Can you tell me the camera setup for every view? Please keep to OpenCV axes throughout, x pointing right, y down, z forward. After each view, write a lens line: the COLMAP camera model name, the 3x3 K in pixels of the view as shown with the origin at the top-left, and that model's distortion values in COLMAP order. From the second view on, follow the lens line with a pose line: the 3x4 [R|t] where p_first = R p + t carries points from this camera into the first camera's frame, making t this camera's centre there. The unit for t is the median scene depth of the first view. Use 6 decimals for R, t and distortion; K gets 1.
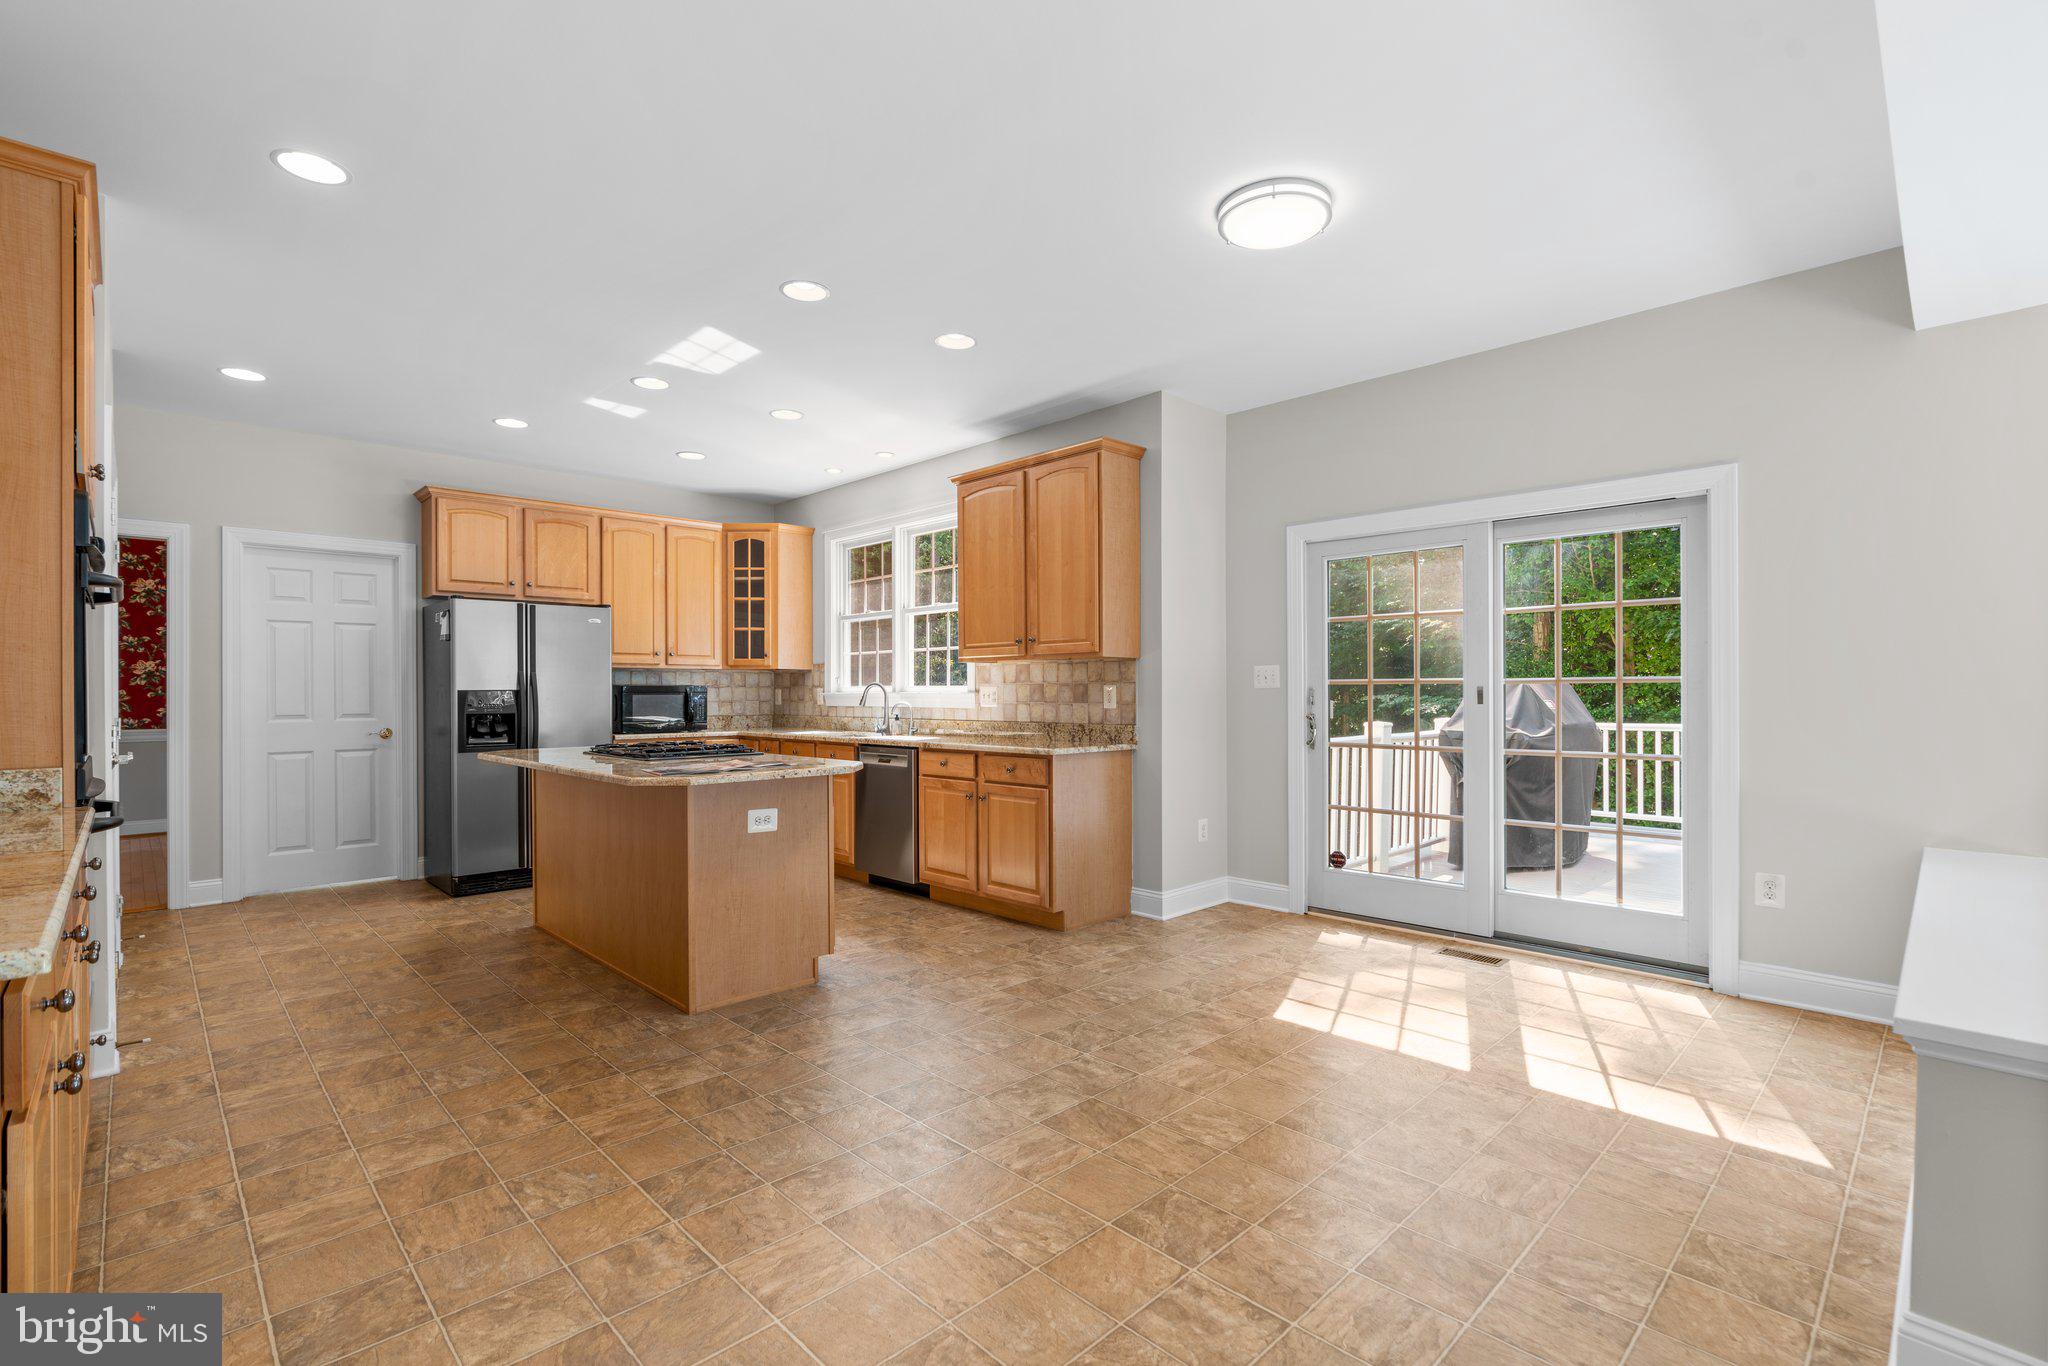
lens RADIAL K [[924.7, 0, 1028.2], [0, 924.7, 688.1], [0, 0, 1]] dist [-0.014674, 0.005918]
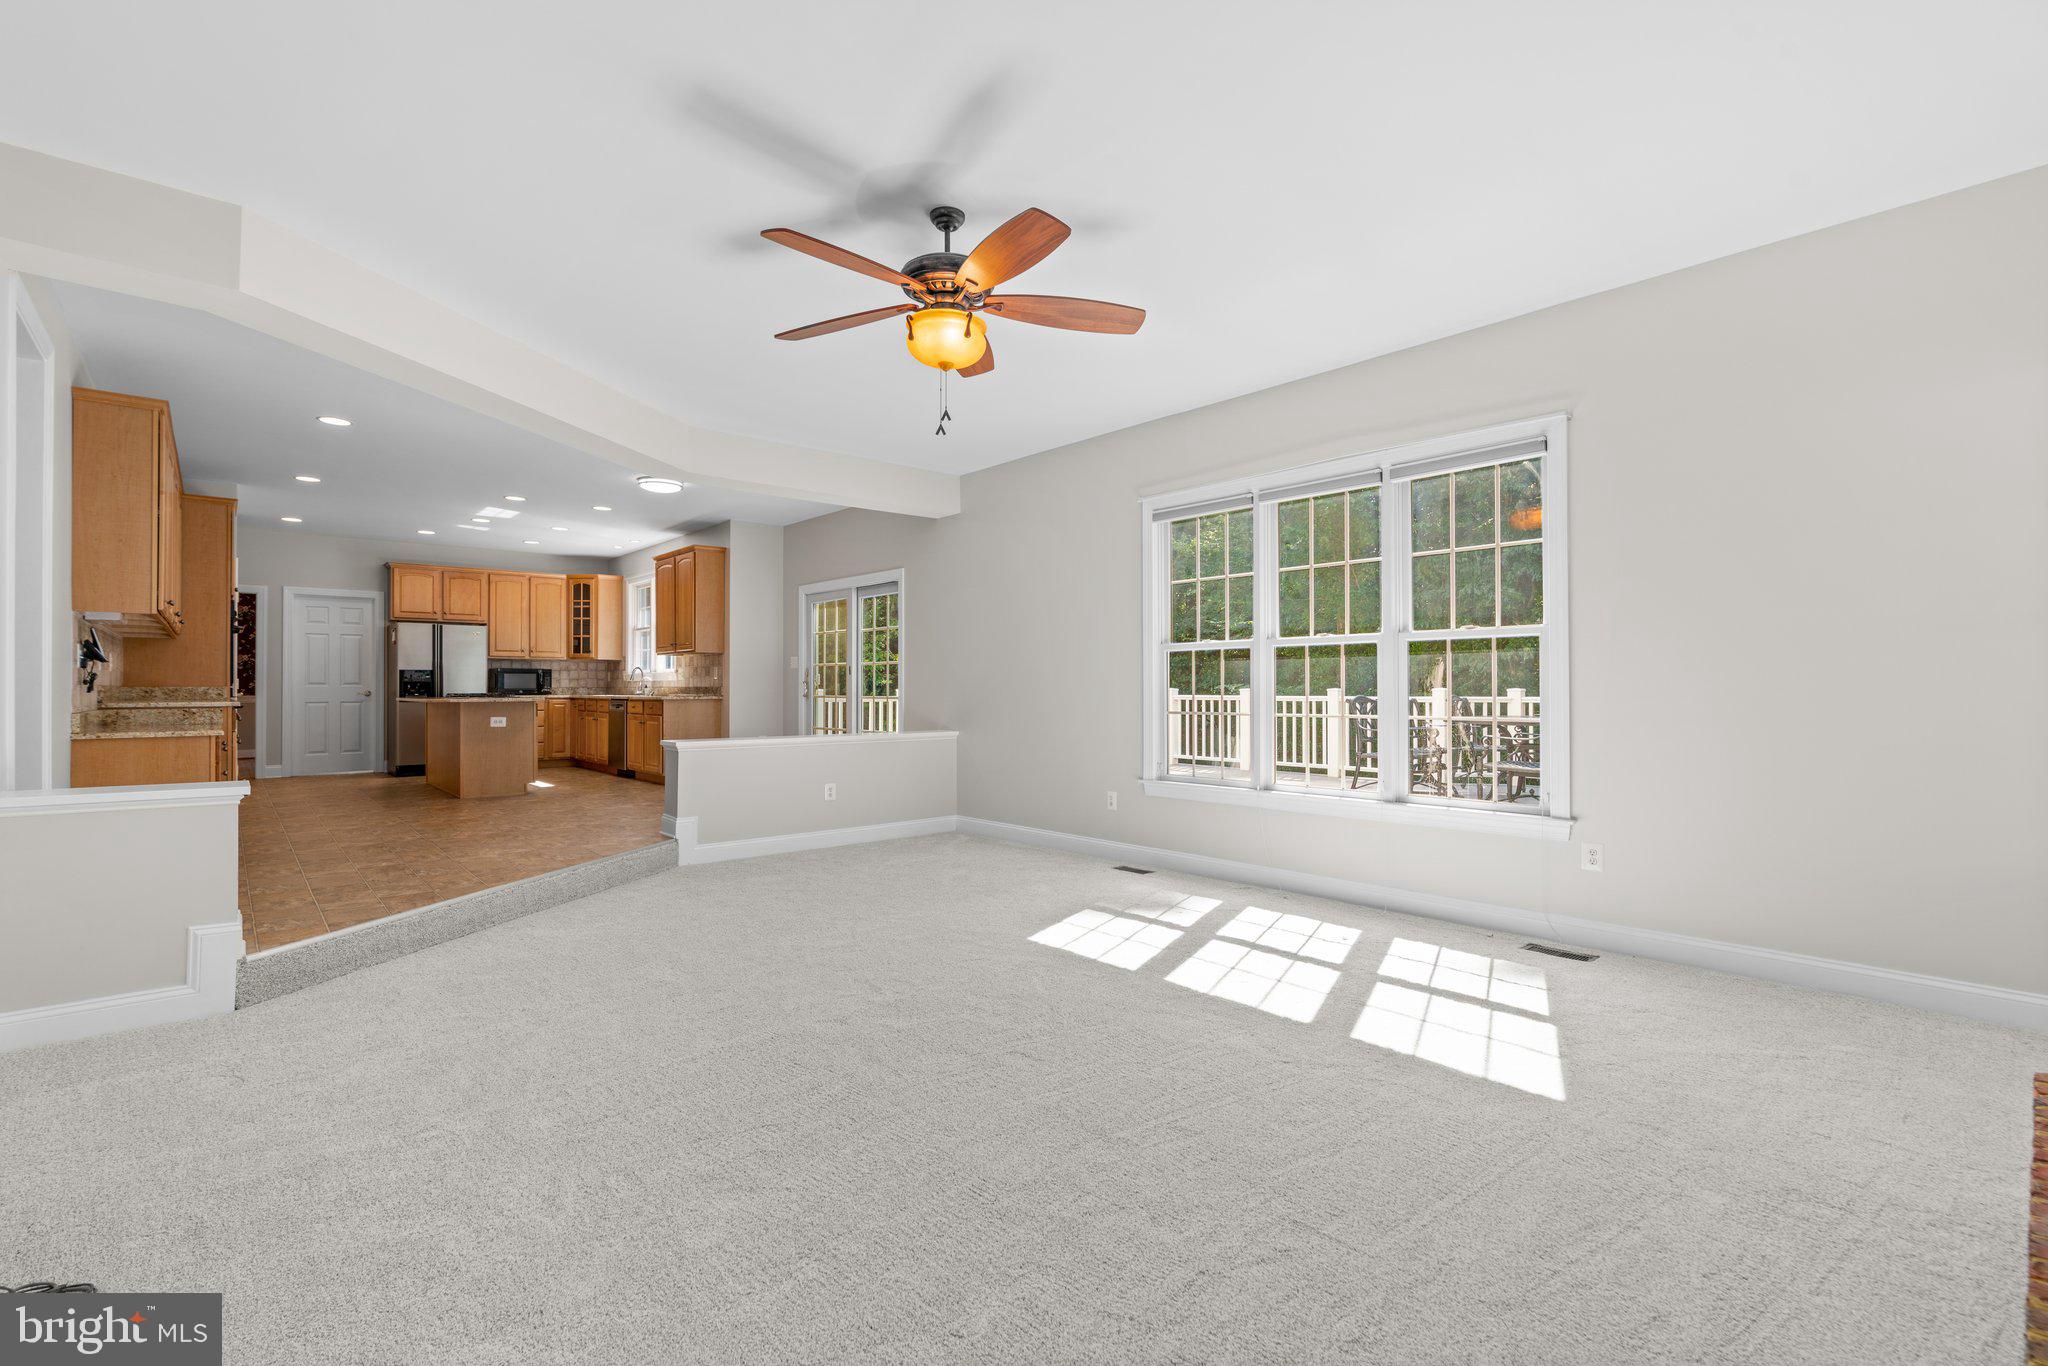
lens RADIAL K [[924.7, 0, 1028.0], [0, 924.7, 679.8], [0, 0, 1]] dist [-0.014674, 0.005918]
pose [[0.998724, 0.001764, -0.050475, 0.791687], [-0.001976, 0.999989, -0.004146, 0.028909], [0.050467, 0.004241, 0.998717, -0.857732]]
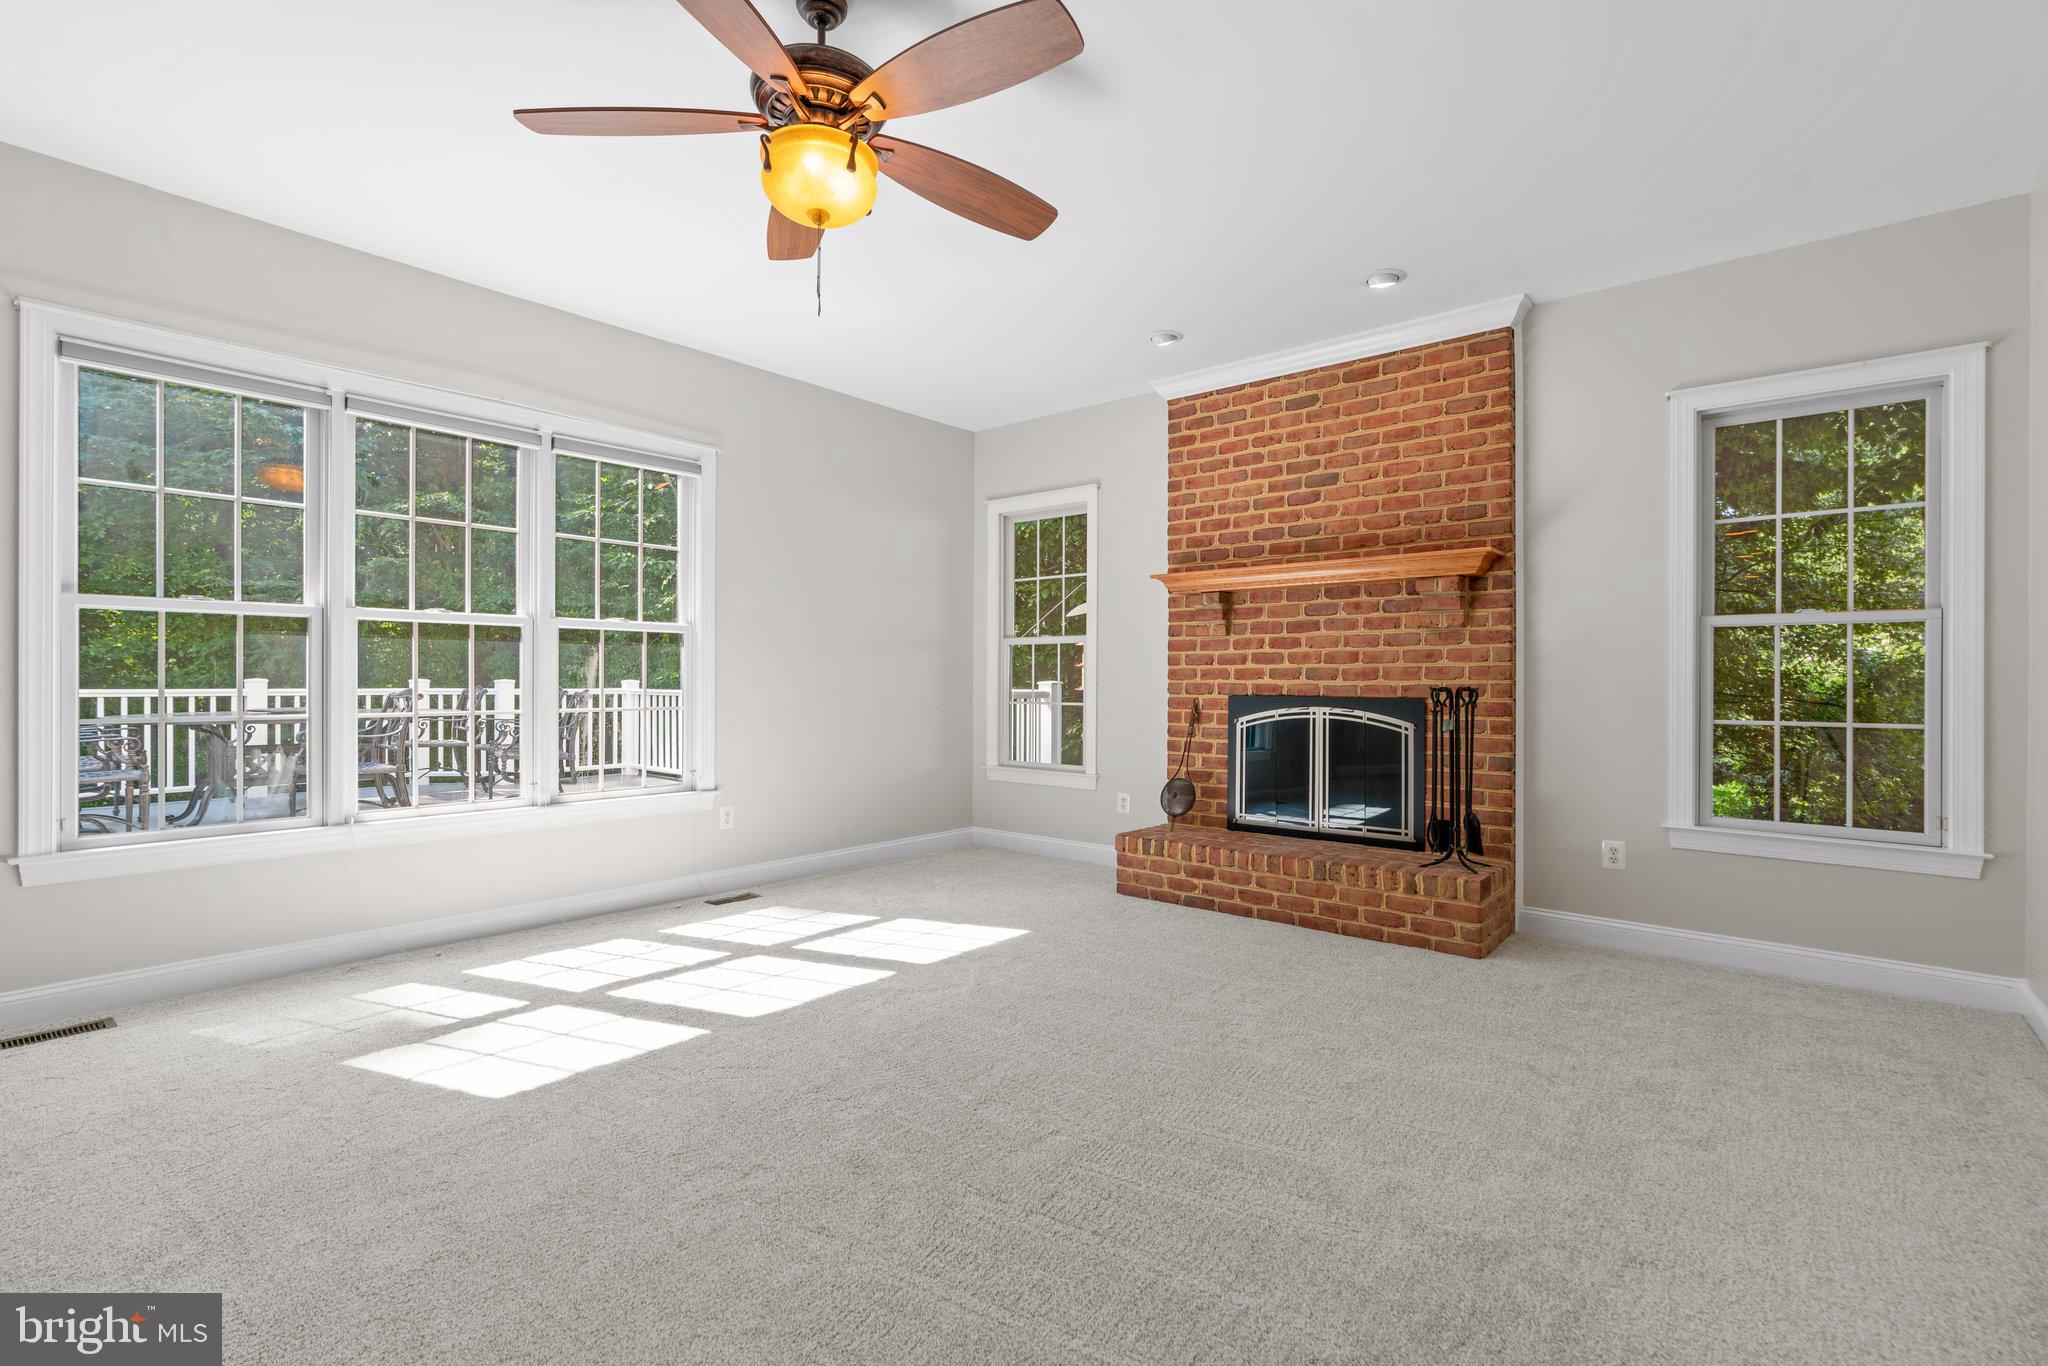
lens RADIAL K [[924.7, 0, 1027.4], [0, 924.7, 690.7], [0, 0, 1]] dist [-0.014674, 0.005918]
pose [[-0.095543, -0.006690, 0.995403, 0.256967], [-0.008888, 0.999943, 0.005867, 0.034258], [-0.995386, -0.008287, -0.095597, -0.286899]]
